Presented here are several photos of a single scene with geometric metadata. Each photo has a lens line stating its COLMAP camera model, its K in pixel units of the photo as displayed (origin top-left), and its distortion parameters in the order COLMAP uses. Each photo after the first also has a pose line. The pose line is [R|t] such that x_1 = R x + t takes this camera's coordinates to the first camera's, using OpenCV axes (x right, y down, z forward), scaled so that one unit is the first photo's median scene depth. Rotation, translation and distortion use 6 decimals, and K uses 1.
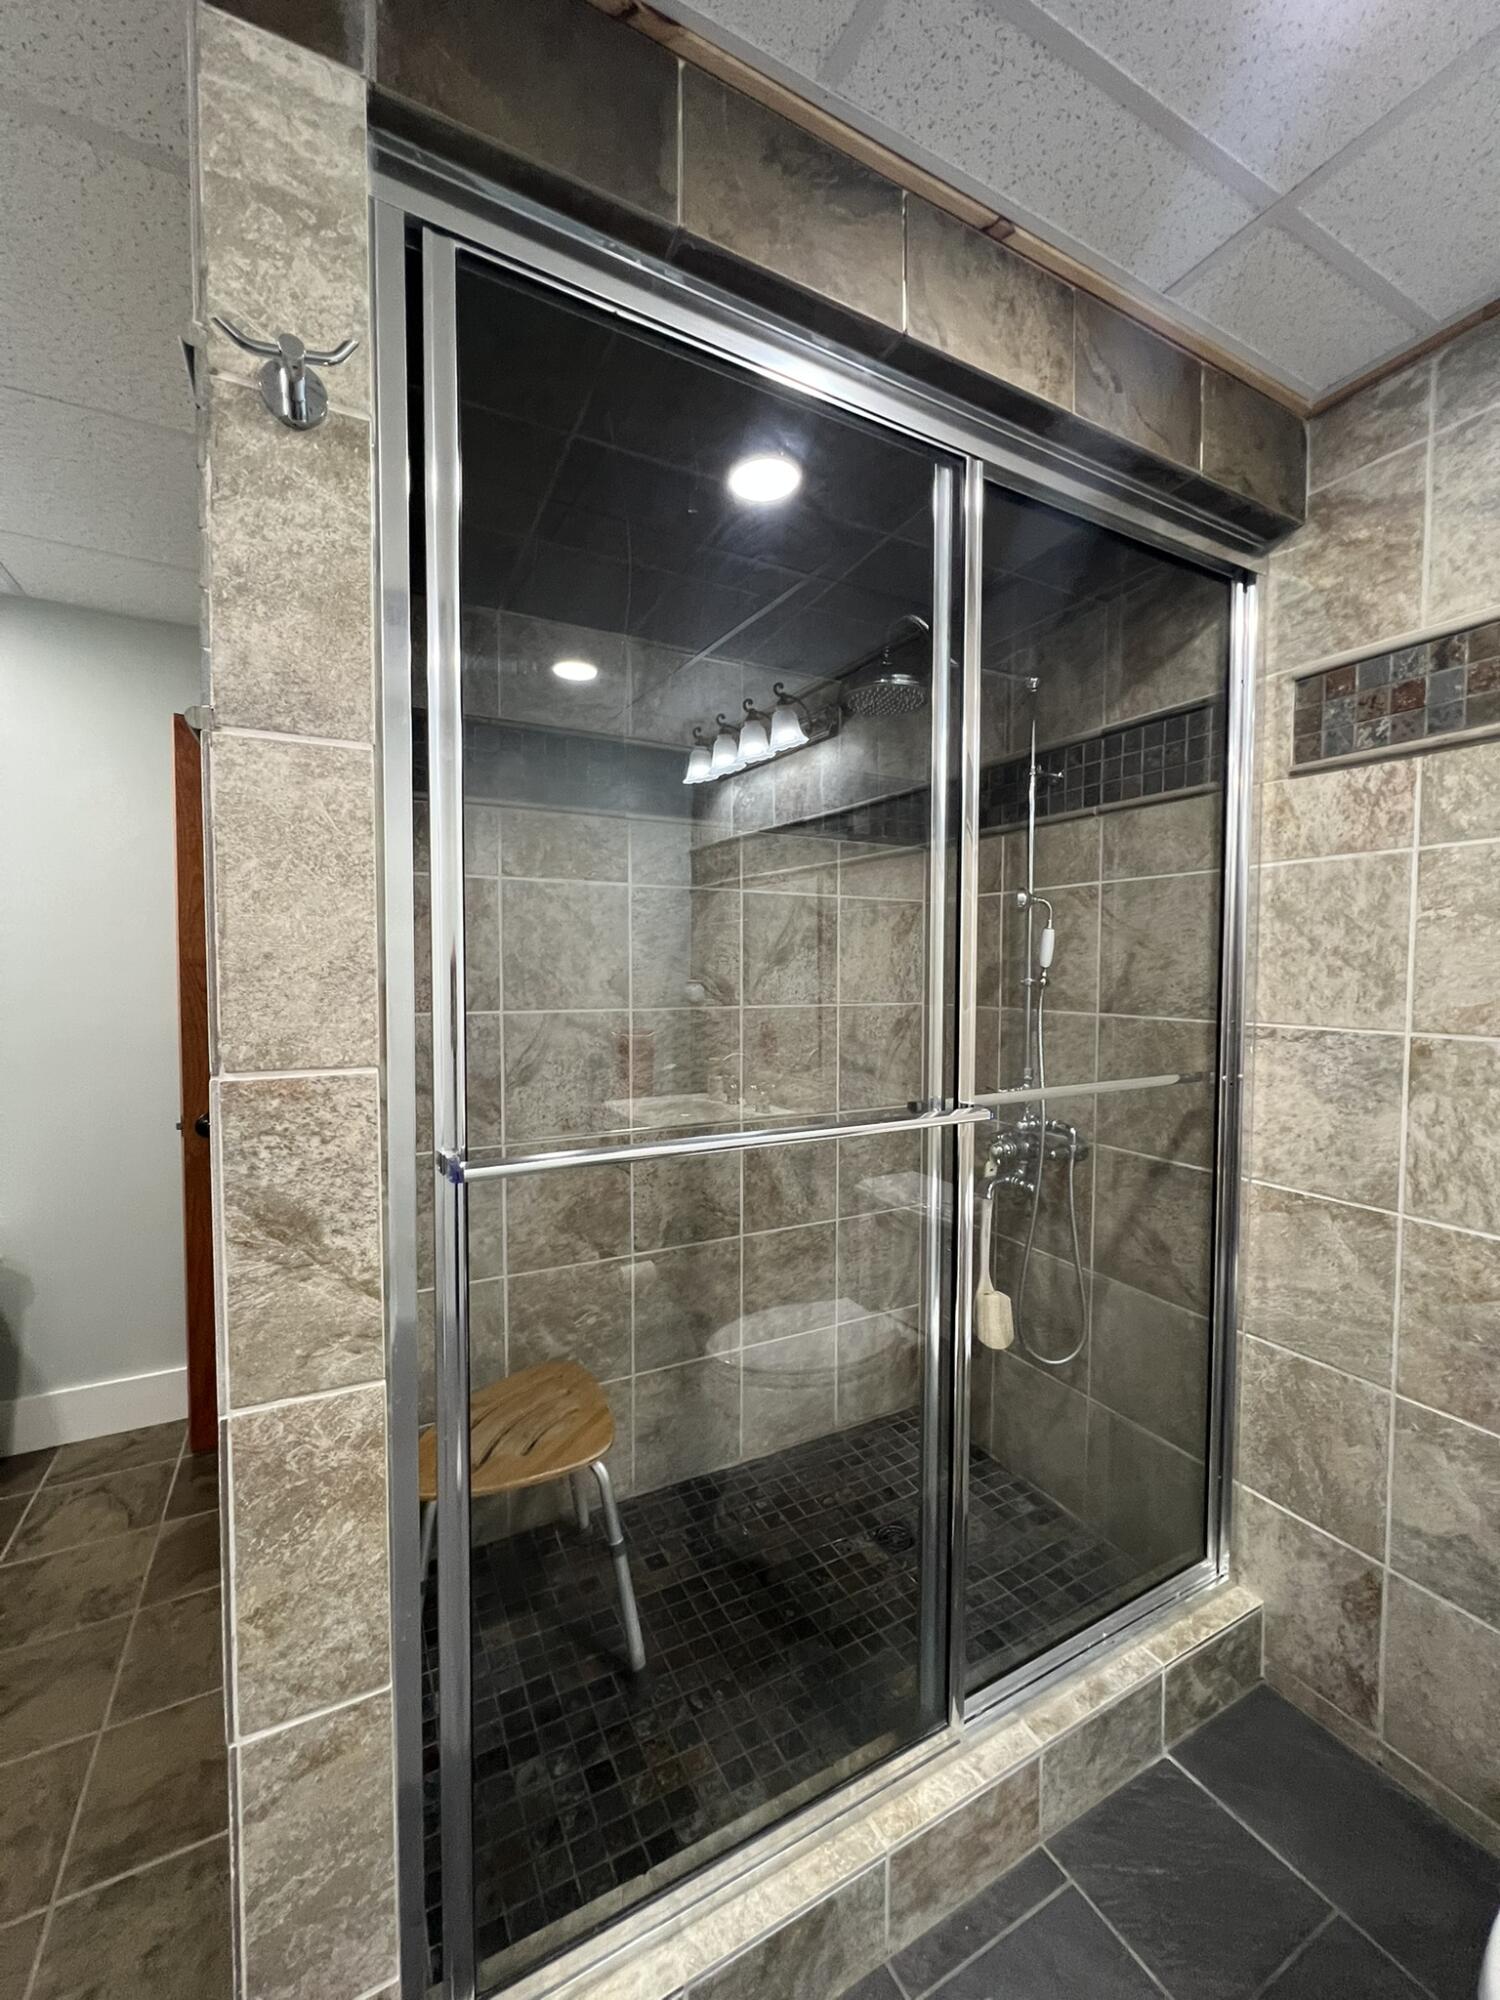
lens RADIAL K [[796.6, 0, 750.0], [0, 796.6, 1000.0], [0, 0, 1]] dist [-0.001076, -0.000483]
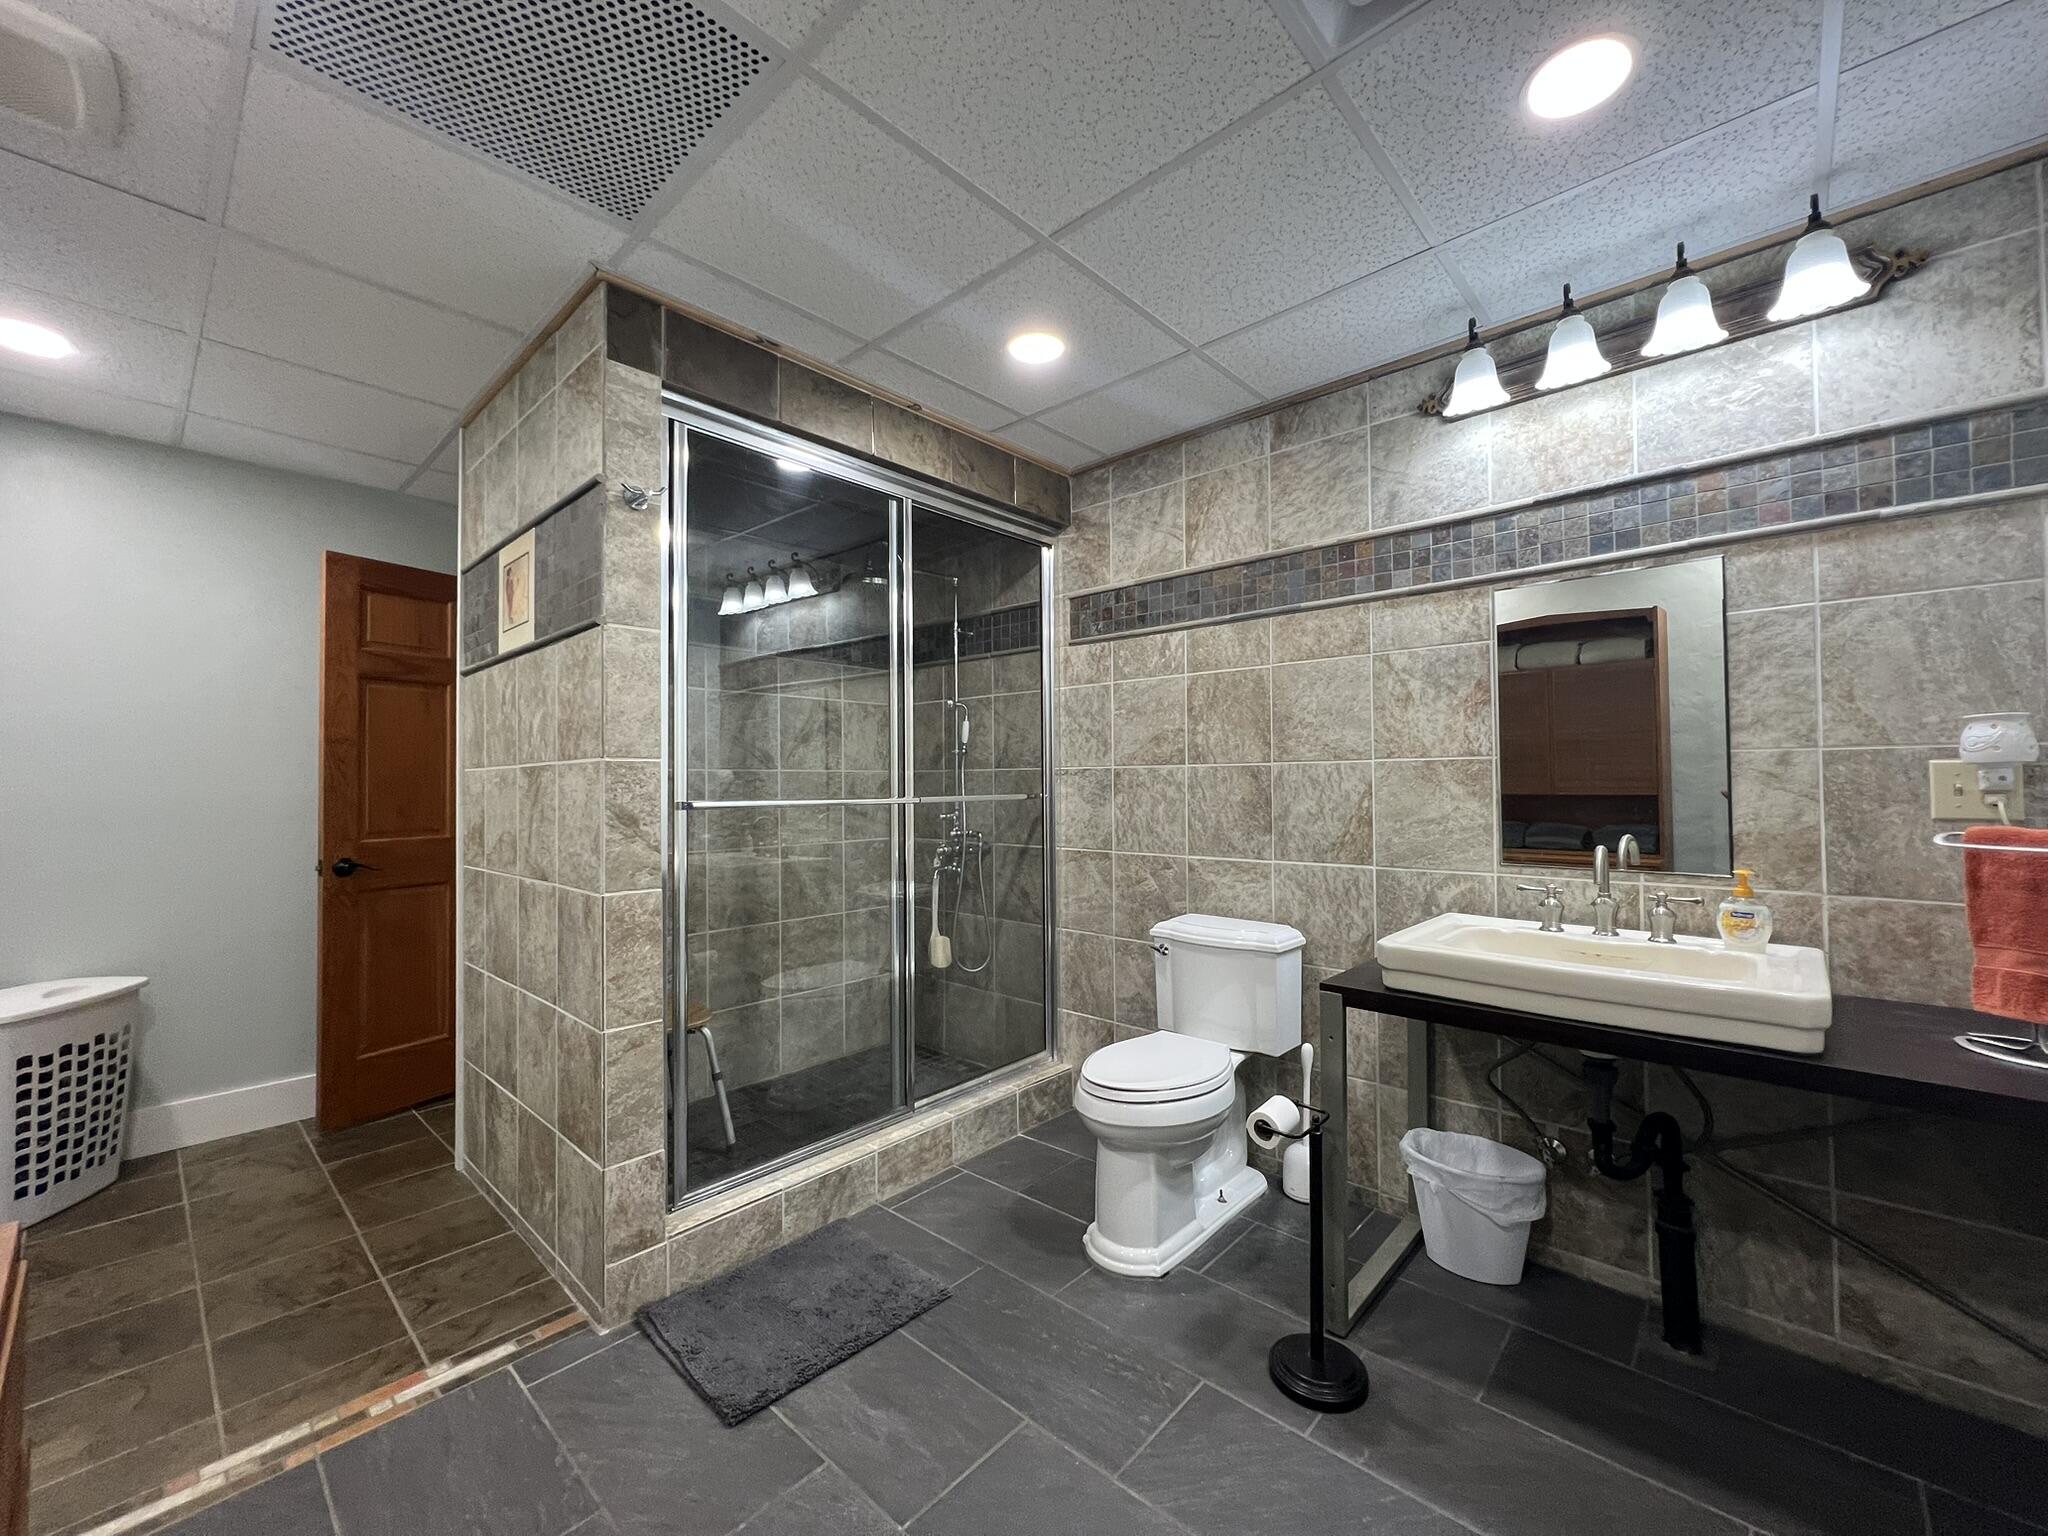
lens RADIAL K [[815.7, 0, 1024.2], [0, 815.7, 765.8], [0, 0, 1]] dist [-0.001076, -0.000483]
pose [[0.942147, -0.004380, 0.335172, -0.134610], [0.025232, 0.998004, -0.057883, 0.149056], [-0.334250, 0.062992, 0.940377, -0.930756]]
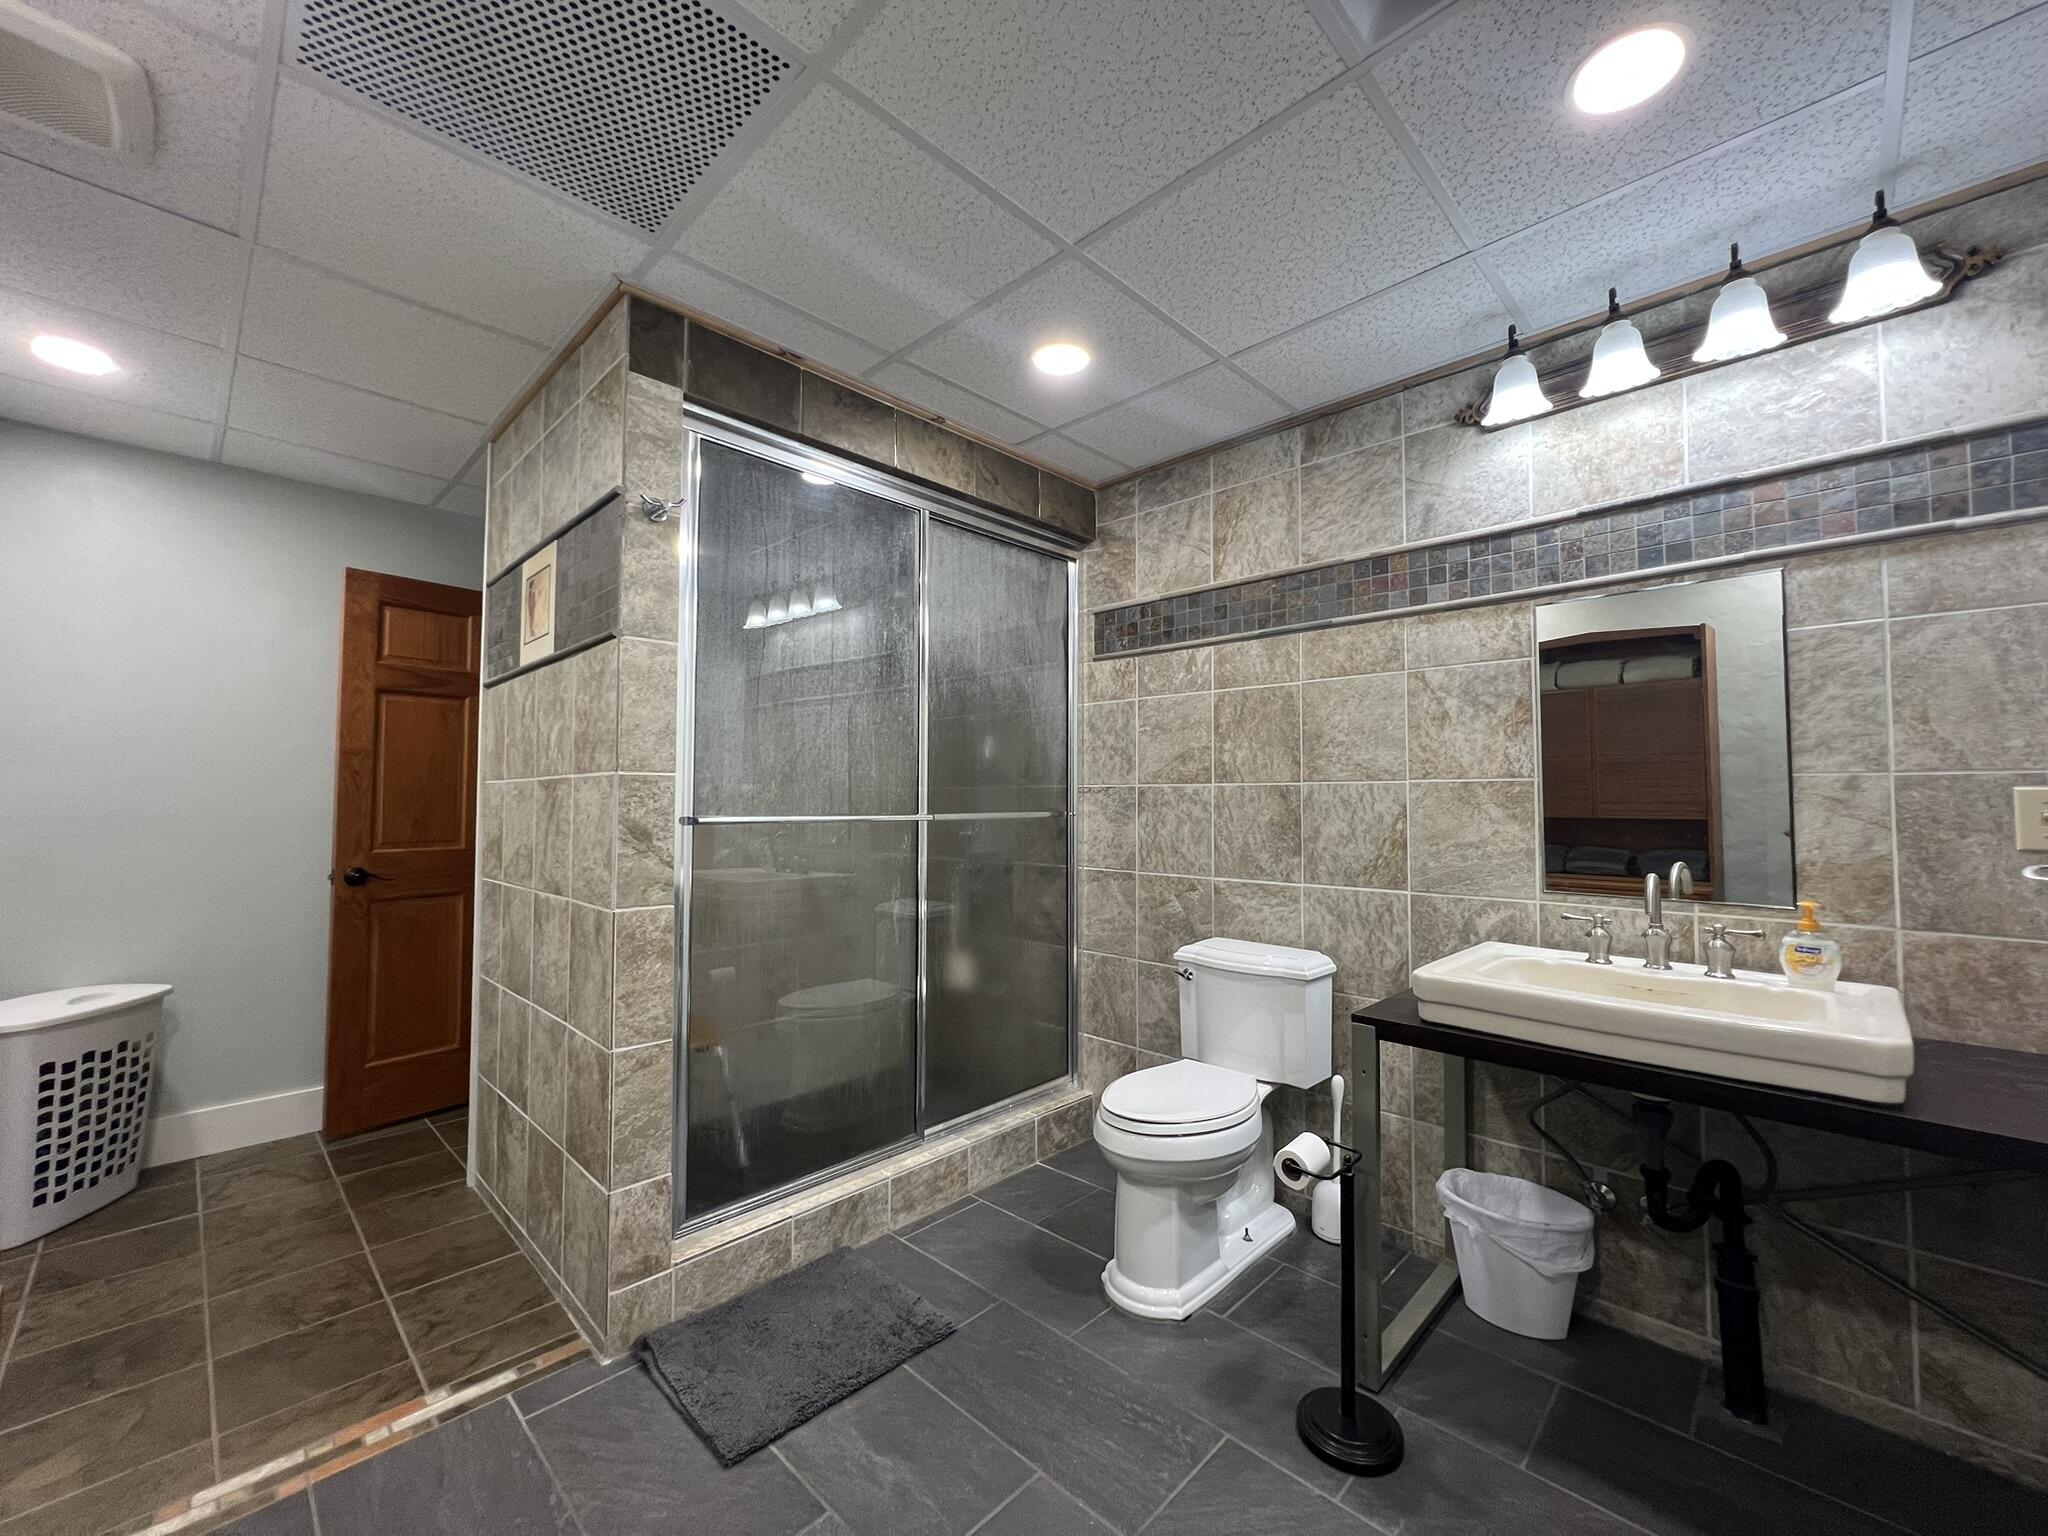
lens RADIAL K [[815.7, 0, 1024.2], [0, 815.7, 765.8], [0, 0, 1]] dist [-0.001076, -0.000483]
pose [[0.952274, 0.010821, 0.305051, -0.113155], [0.013853, 0.996810, -0.078602, 0.145237], [-0.304929, 0.079076, 0.949087, -0.898514]]
